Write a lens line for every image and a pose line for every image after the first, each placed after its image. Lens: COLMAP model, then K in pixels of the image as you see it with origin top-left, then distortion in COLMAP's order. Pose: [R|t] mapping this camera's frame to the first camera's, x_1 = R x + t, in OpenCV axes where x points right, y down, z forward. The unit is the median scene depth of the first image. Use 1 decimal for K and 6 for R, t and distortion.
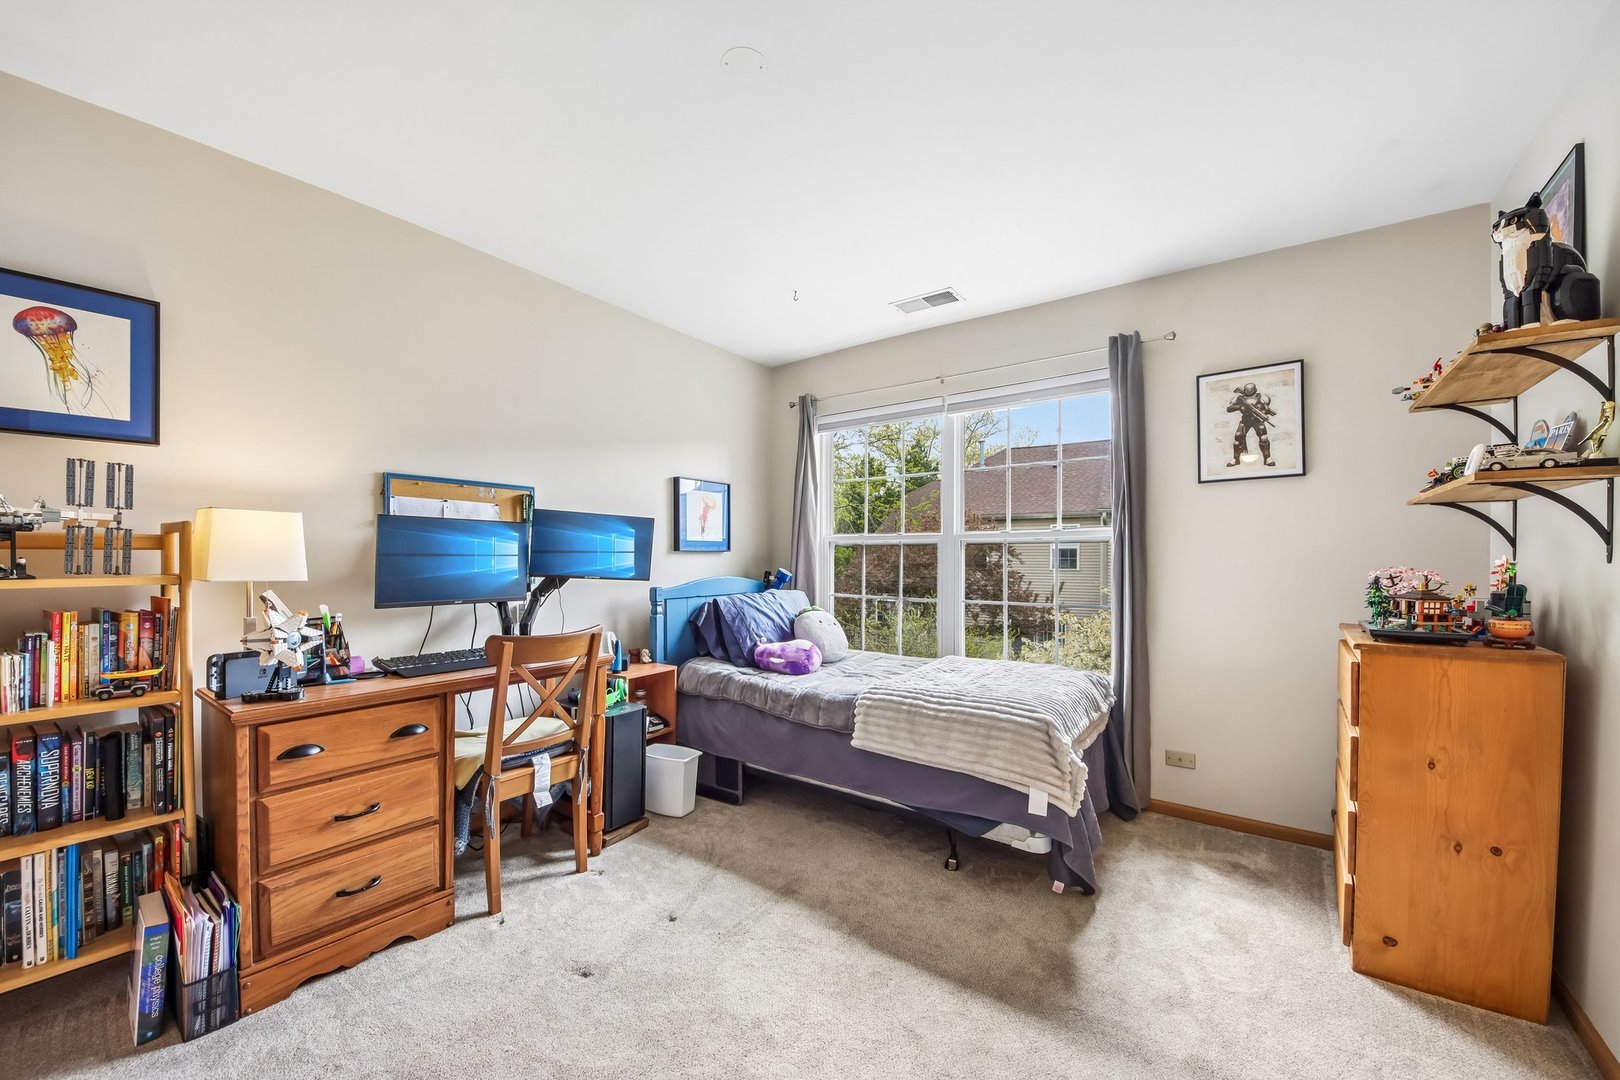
lens RADIAL K [[609.6, 0, 804.0], [0, 609.6, 558.3], [0, 0, 1]] dist [0.064117, -0.030203]
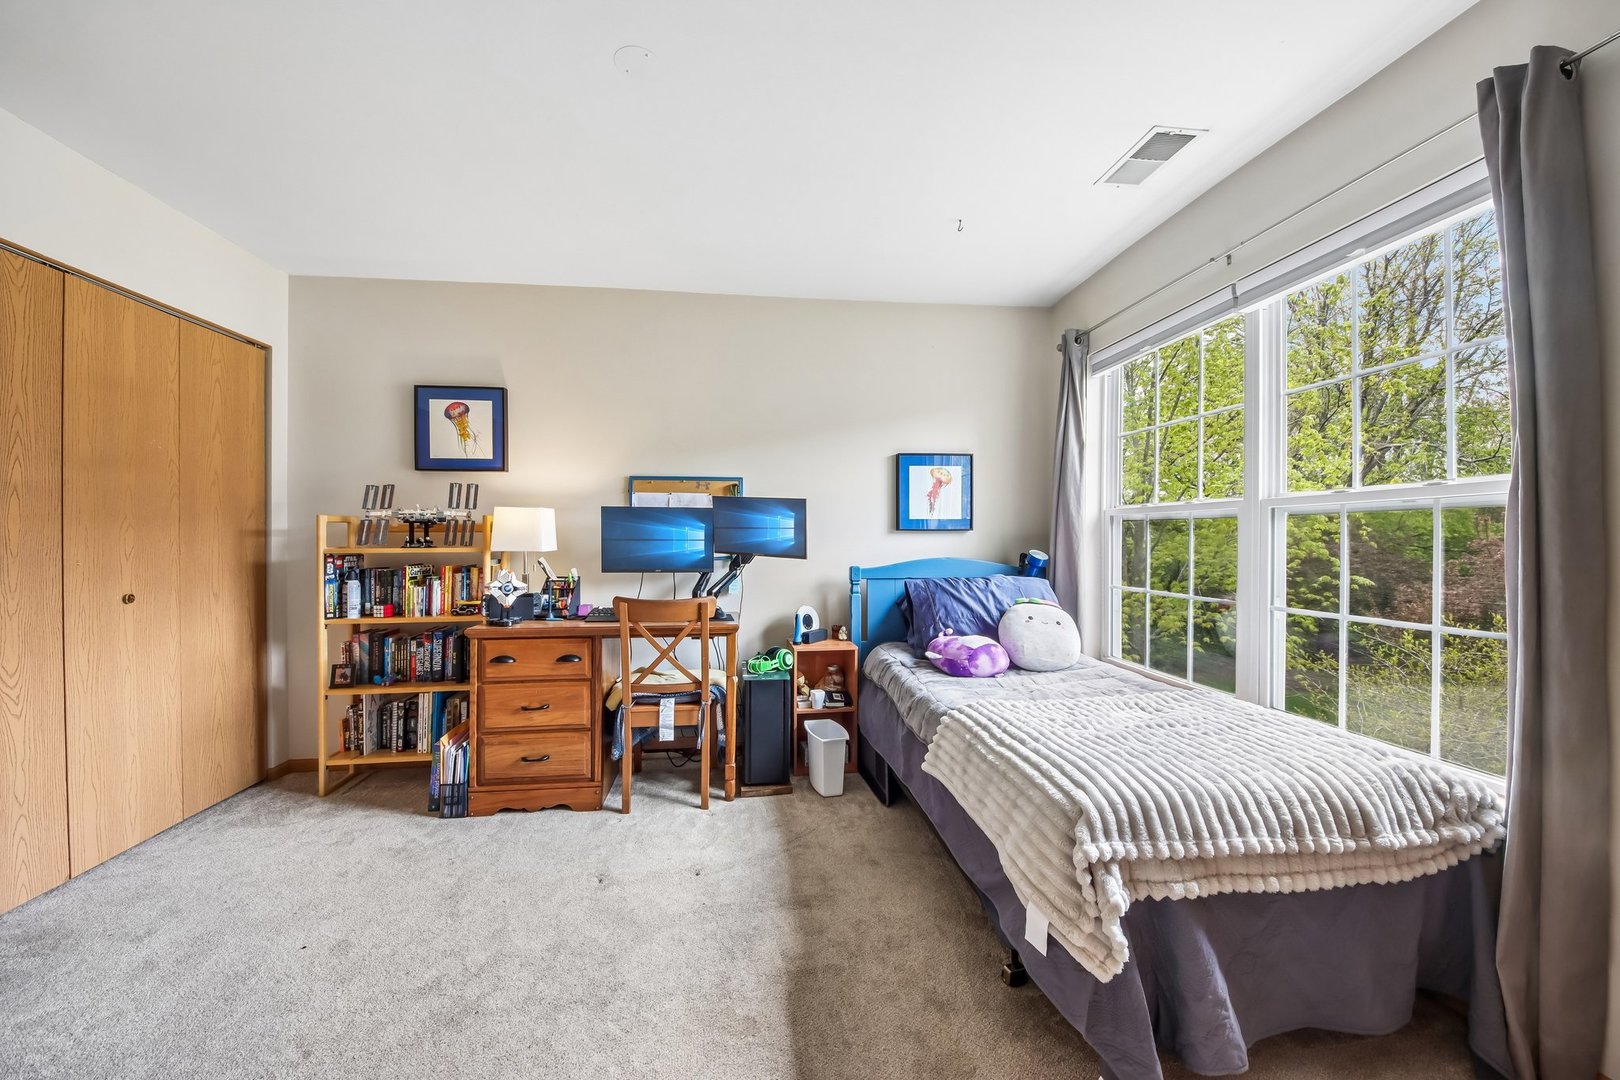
lens RADIAL K [[611.6, 0, 810.0], [0, 611.6, 540.0], [0, 0, 1]] dist [0.065587, -0.000005]
pose [[0.679453, 0.003838, -0.733709, 0.682204], [-0.001909, 0.999992, 0.003462, 0.000179], [0.733716, -0.000952, 0.679455, 0.397421]]
